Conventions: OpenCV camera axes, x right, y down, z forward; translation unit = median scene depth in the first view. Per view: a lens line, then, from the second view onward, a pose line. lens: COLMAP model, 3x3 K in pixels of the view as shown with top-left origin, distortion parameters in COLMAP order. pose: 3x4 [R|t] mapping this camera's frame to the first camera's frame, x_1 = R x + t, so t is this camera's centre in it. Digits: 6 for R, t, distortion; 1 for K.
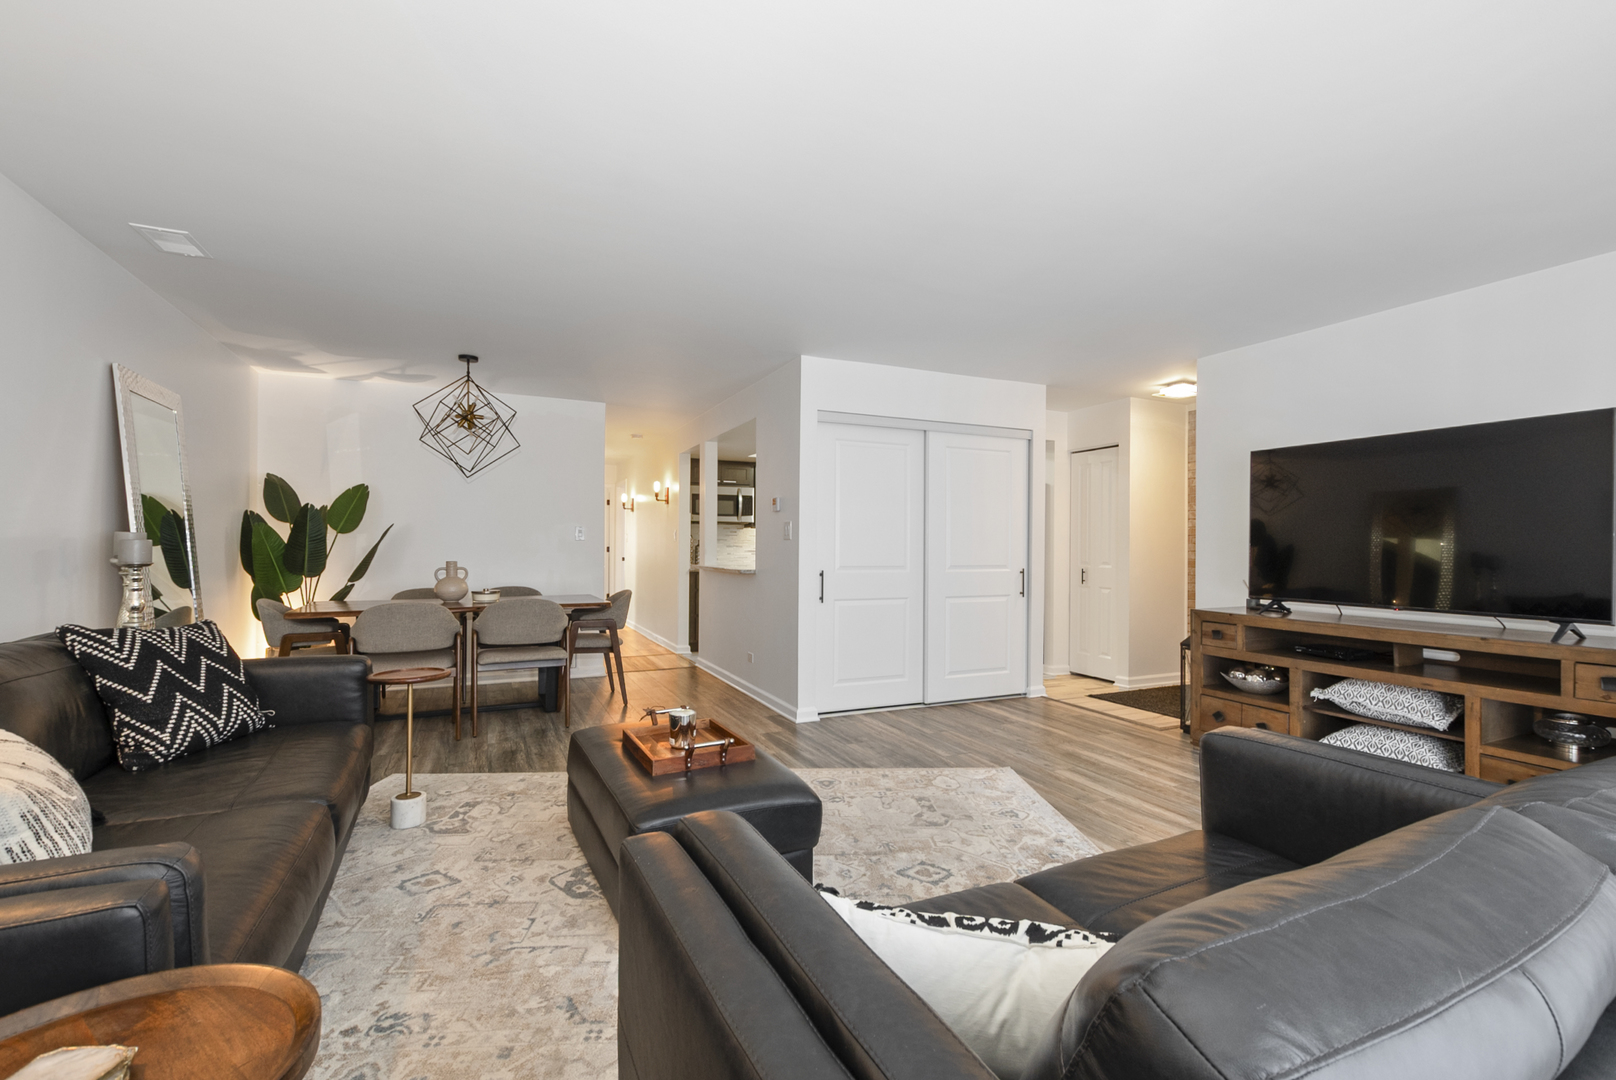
lens RADIAL K [[722.0, 0, 821.7], [0, 722.0, 544.1], [0, 0, 1]] dist [0.006321, -0.000863]
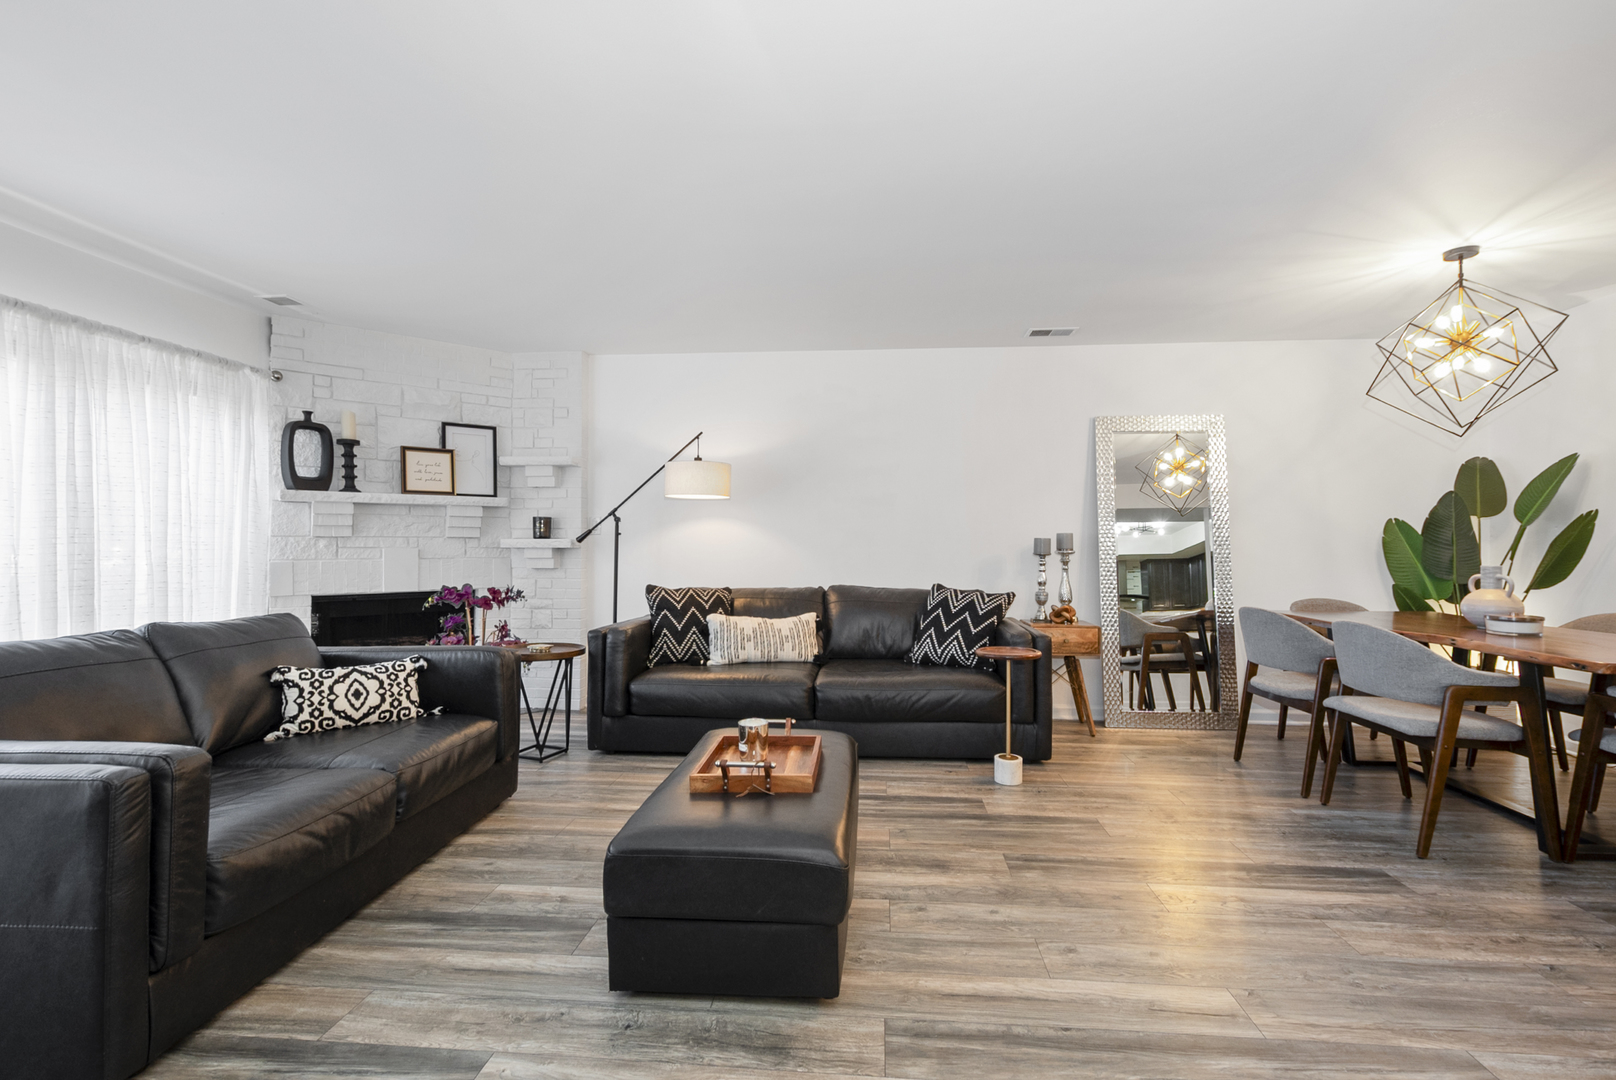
lens RADIAL K [[715.2, 0, 816.1], [0, 715.2, 536.8], [0, 0, 1]] dist [0.005869, -0.000430]
pose [[-0.505771, -0.015337, -0.862531, 0.526250], [-0.002703, 0.999865, -0.016194, 0.014953], [0.862663, -0.005859, -0.505744, 1.203096]]
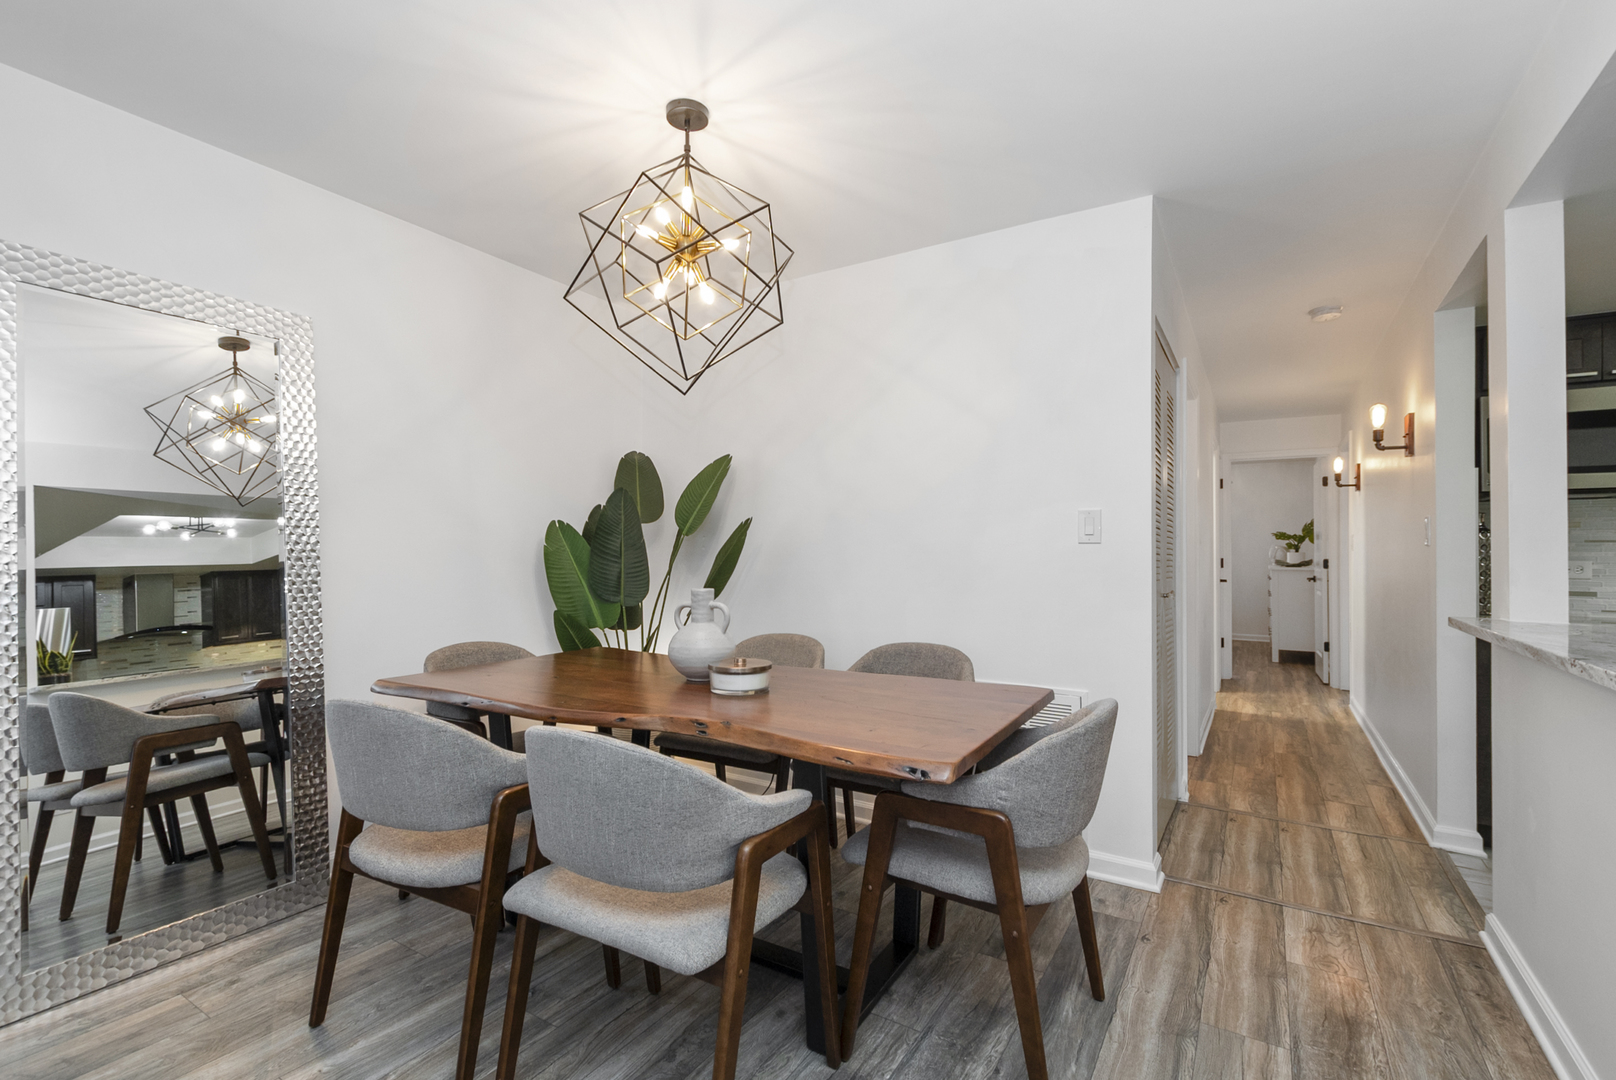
lens RADIAL K [[722.0, 0, 821.7], [0, 722.0, 544.1], [0, 0, 1]] dist [0.006321, -0.000863]
pose [[0.545354, -0.011371, -0.838129, -0.164657], [0.000130, 0.999909, -0.013482, 0.001221], [0.838206, 0.007244, 0.545306, 1.220009]]
